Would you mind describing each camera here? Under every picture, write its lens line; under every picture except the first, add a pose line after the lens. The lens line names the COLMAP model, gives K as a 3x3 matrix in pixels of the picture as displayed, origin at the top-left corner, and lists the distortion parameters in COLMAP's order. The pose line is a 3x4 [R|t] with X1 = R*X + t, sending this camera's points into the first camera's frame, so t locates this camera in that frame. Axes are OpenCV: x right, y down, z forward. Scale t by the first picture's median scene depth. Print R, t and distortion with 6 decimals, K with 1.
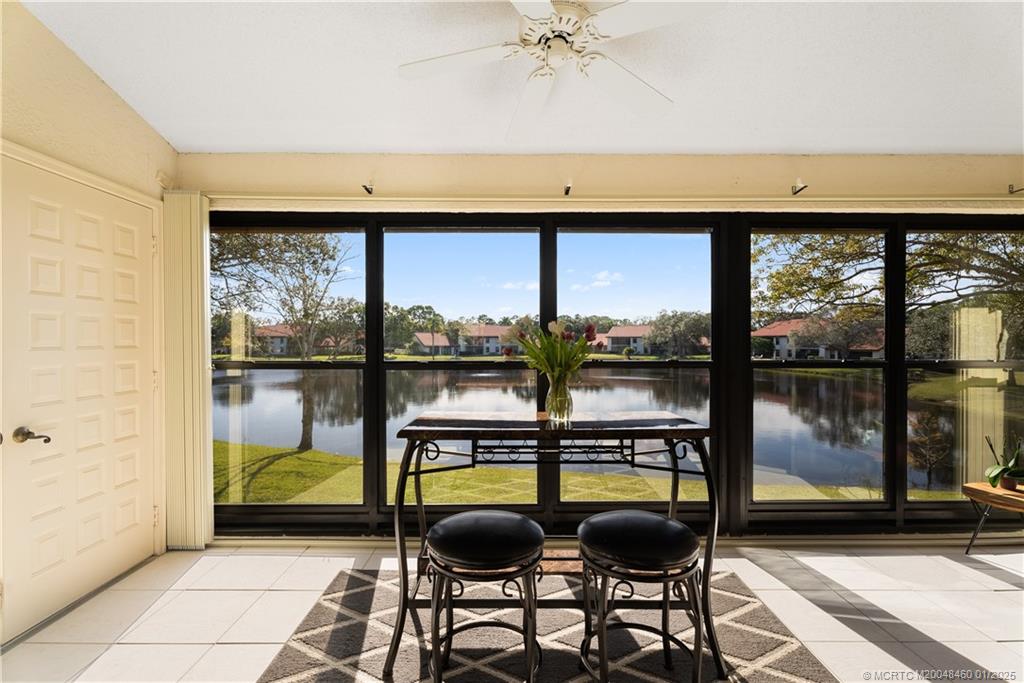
lens RADIAL K [[466.7, 0, 512.0], [0, 466.7, 341.5], [0, 0, 1]] dist [0.000969, -0.000048]
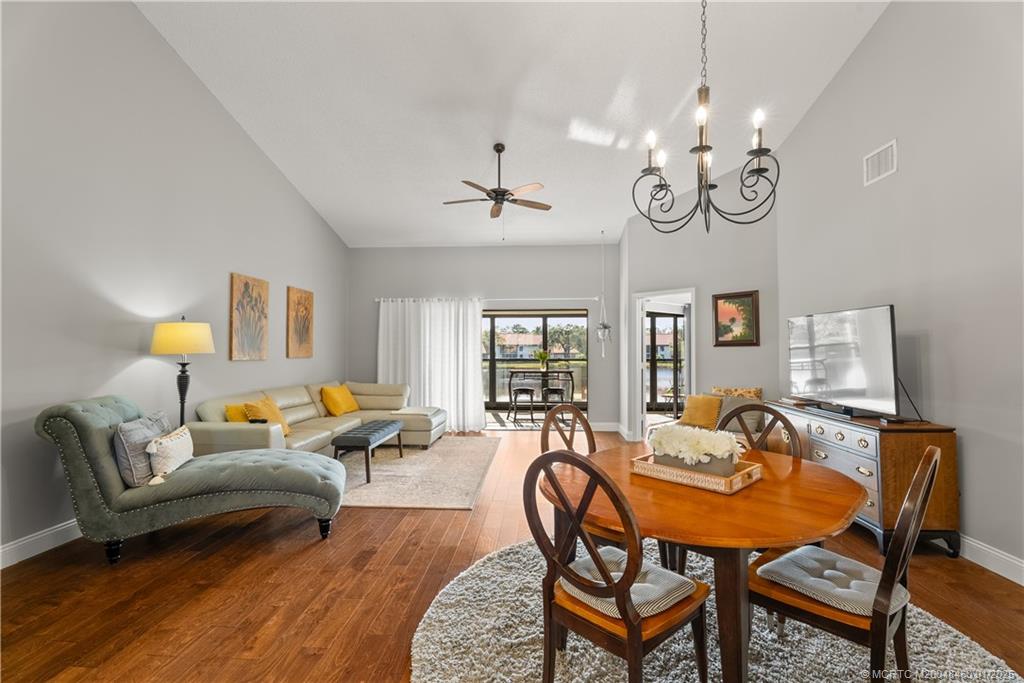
lens RADIAL K [[458.3, 0, 512.9], [0, 458.3, 337.1], [0, 0, 1]] dist [0.001170, -0.000451]
pose [[0.997531, 0.000286, -0.070222, 0.085950], [-0.002068, 0.999678, -0.025304, -0.018960], [0.070192, 0.025387, 0.997210, -2.219940]]
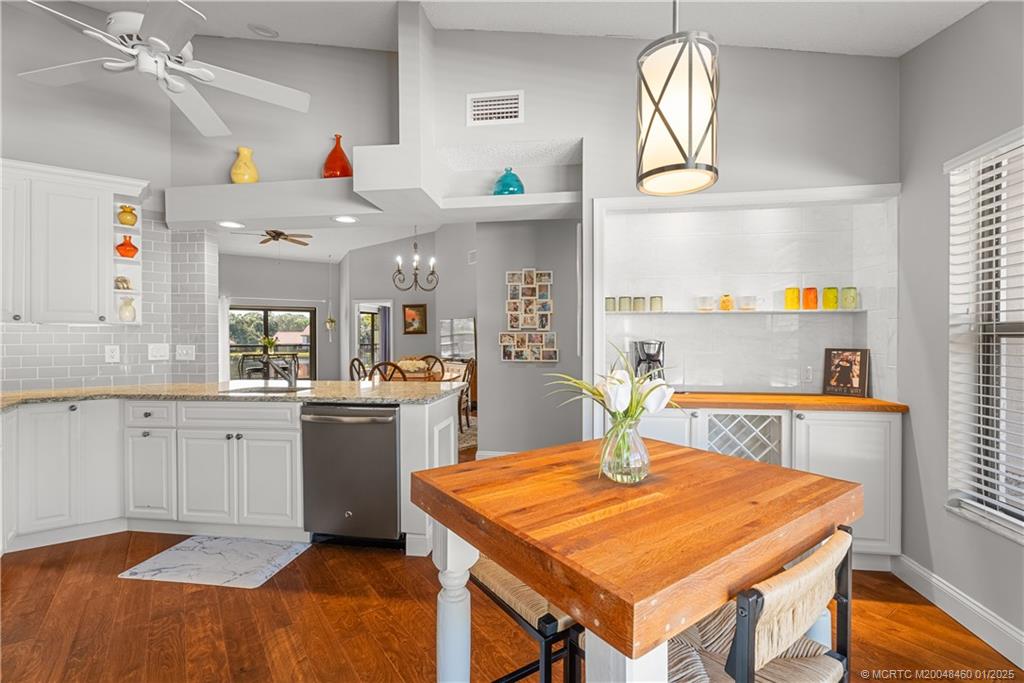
lens RADIAL K [[451.5, 0, 512.0], [0, 451.5, 341.5], [0, 0, 1]] dist [0.001689, -0.000435]
pose [[0.807290, -0.005759, 0.590127, -0.499067], [0.002710, 0.999978, 0.006052, 0.005137], [-0.590149, -0.003287, 0.807288, -3.352738]]
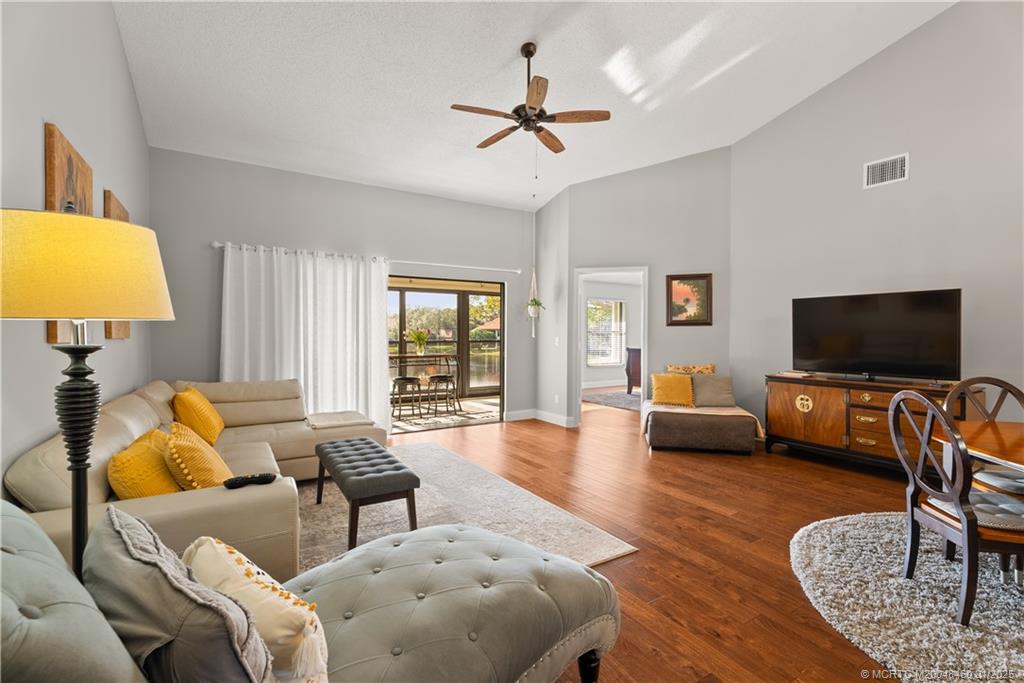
lens RADIAL K [[453.8, 0, 512.8], [0, 453.8, 337.0], [0, 0, 1]] dist [-0.000834, -0.000032]
pose [[0.854272, 0.000690, 0.519826, -0.746878], [-0.004837, 0.999966, 0.006622, 0.007525], [-0.519804, -0.008171, 0.854246, -1.596396]]
